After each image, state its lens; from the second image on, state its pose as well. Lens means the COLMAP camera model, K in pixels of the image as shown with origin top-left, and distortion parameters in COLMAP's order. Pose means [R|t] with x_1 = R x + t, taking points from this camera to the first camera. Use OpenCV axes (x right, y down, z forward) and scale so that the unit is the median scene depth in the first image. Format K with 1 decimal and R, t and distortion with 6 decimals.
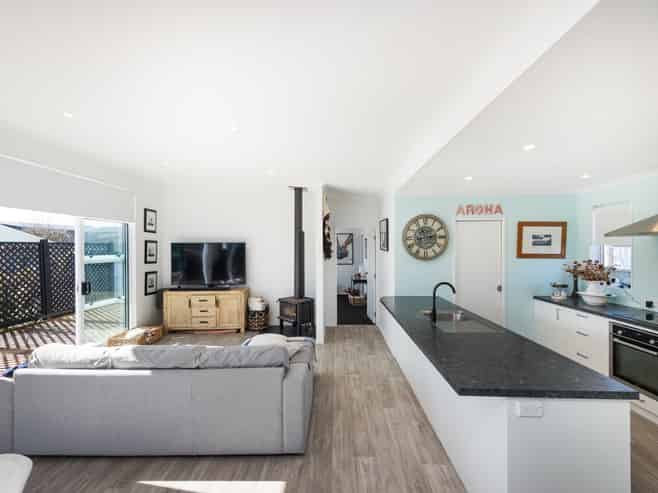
lens RADIAL K [[281.1, 0, 332.5], [0, 281.1, 249.8], [0, 0, 1]] dist [0.001835, -0.000425]
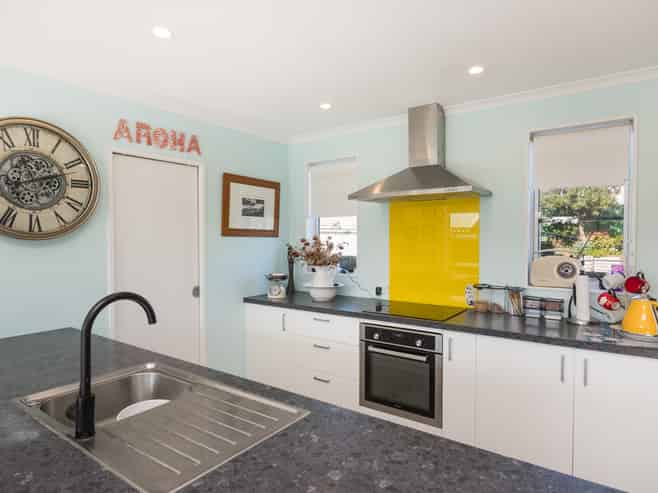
lens RADIAL K [[389.4, 0, 330.5], [0, 389.4, 248.9], [0, 0, 1]] dist [0.001567, 0.001239]
pose [[0.550719, -0.019781, 0.834456, 0.109303], [-0.000063, 0.999718, 0.023740, 0.036574], [-0.834691, -0.013127, 0.550562, 0.369213]]
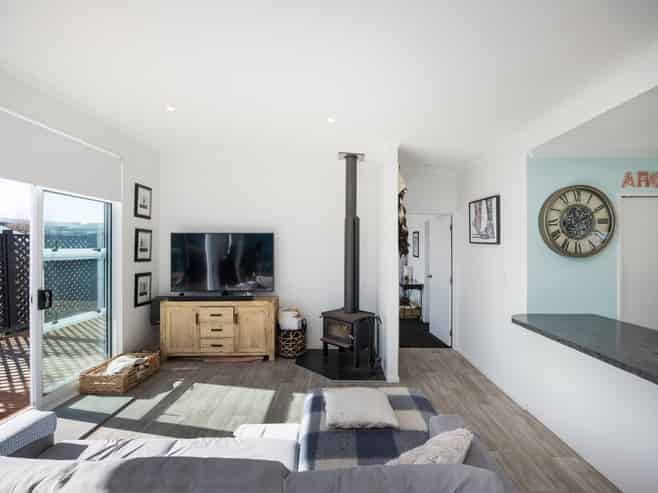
lens RADIAL K [[298.8, 0, 329.0], [0, 298.8, 246.4], [0, 0, 1]] dist [-0.021125, 0.000449]
pose [[0.999981, 0.003968, -0.004683, -0.225544], [-0.004016, 0.999939, -0.010262, 0.020823], [0.004642, 0.010280, 0.999936, 0.331434]]
